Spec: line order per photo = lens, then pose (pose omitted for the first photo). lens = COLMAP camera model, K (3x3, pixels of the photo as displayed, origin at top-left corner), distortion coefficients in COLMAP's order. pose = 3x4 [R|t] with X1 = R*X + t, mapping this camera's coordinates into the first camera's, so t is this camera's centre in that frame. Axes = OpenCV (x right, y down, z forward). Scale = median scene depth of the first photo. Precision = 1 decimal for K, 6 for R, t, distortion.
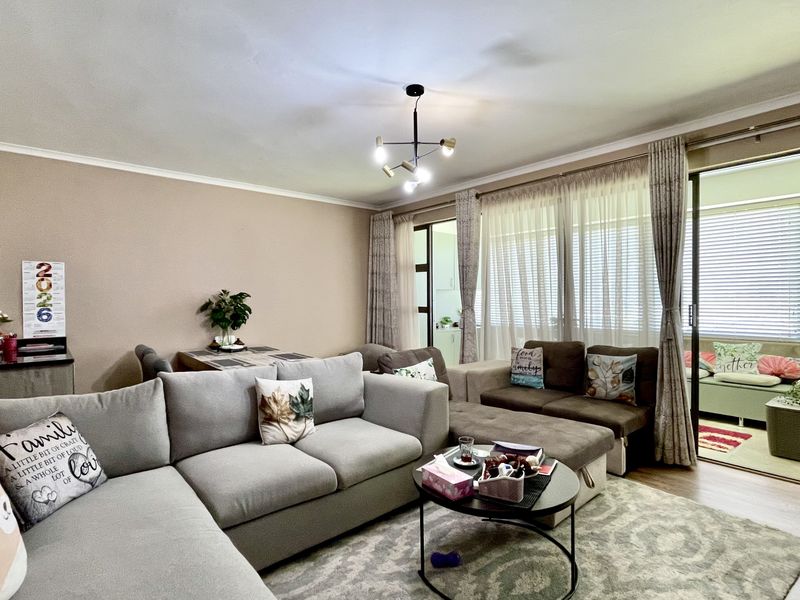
lens RADIAL K [[427.7, 0, 398.7], [0, 427.7, 299.1], [0, 0, 1]] dist [0.000627, 0.000759]
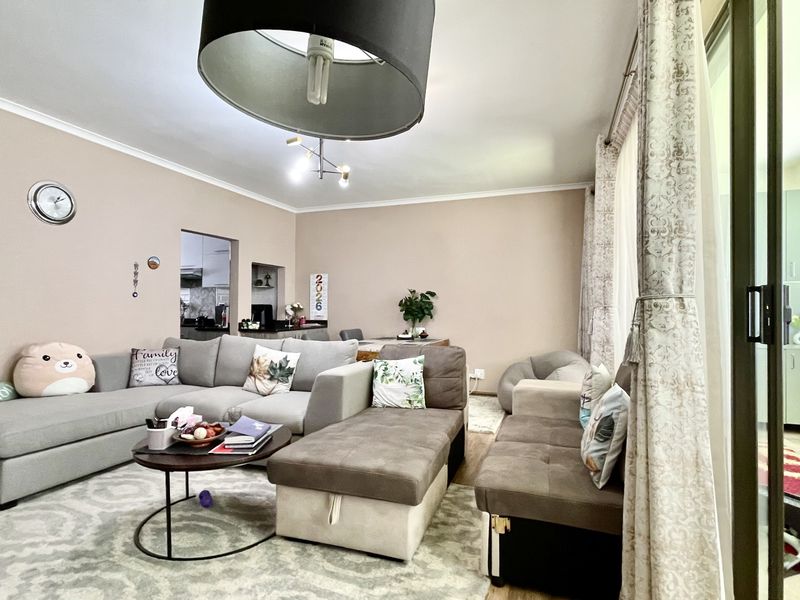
lens RADIAL K [[427.7, 0, 401.0], [0, 427.7, 299.3], [0, 0, 1]] dist [0.000627, 0.000759]
pose [[0.491686, -0.006560, -0.870748, 0.789011], [-0.010232, 0.999859, -0.013310, 0.029618], [0.870713, 0.015454, 0.491549, 0.480516]]
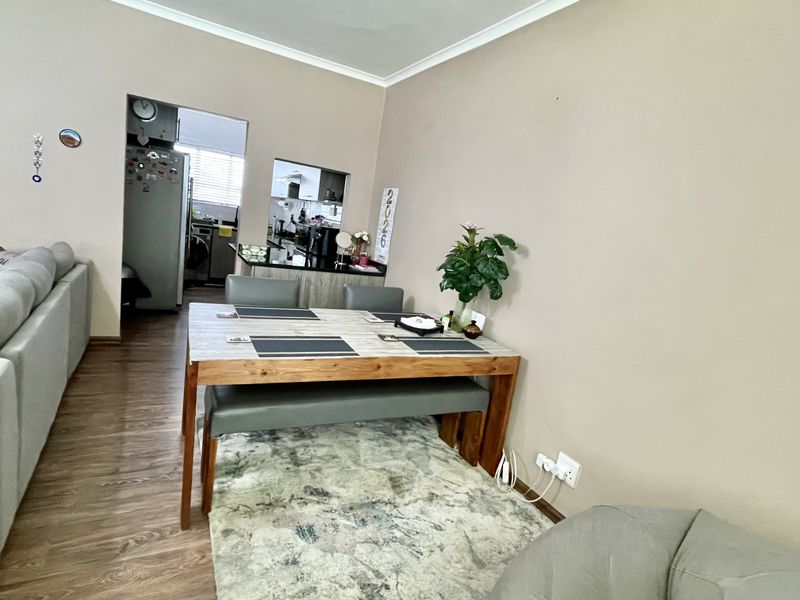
lens RADIAL K [[427.7, 0, 401.6], [0, 427.7, 306.5], [0, 0, 1]] dist [0.000627, 0.000759]
pose [[-0.217824, 0.159435, -0.962878, 0.190170], [-0.151624, 0.969061, 0.194760, -0.018198], [0.964138, 0.188419, -0.186911, 1.307199]]
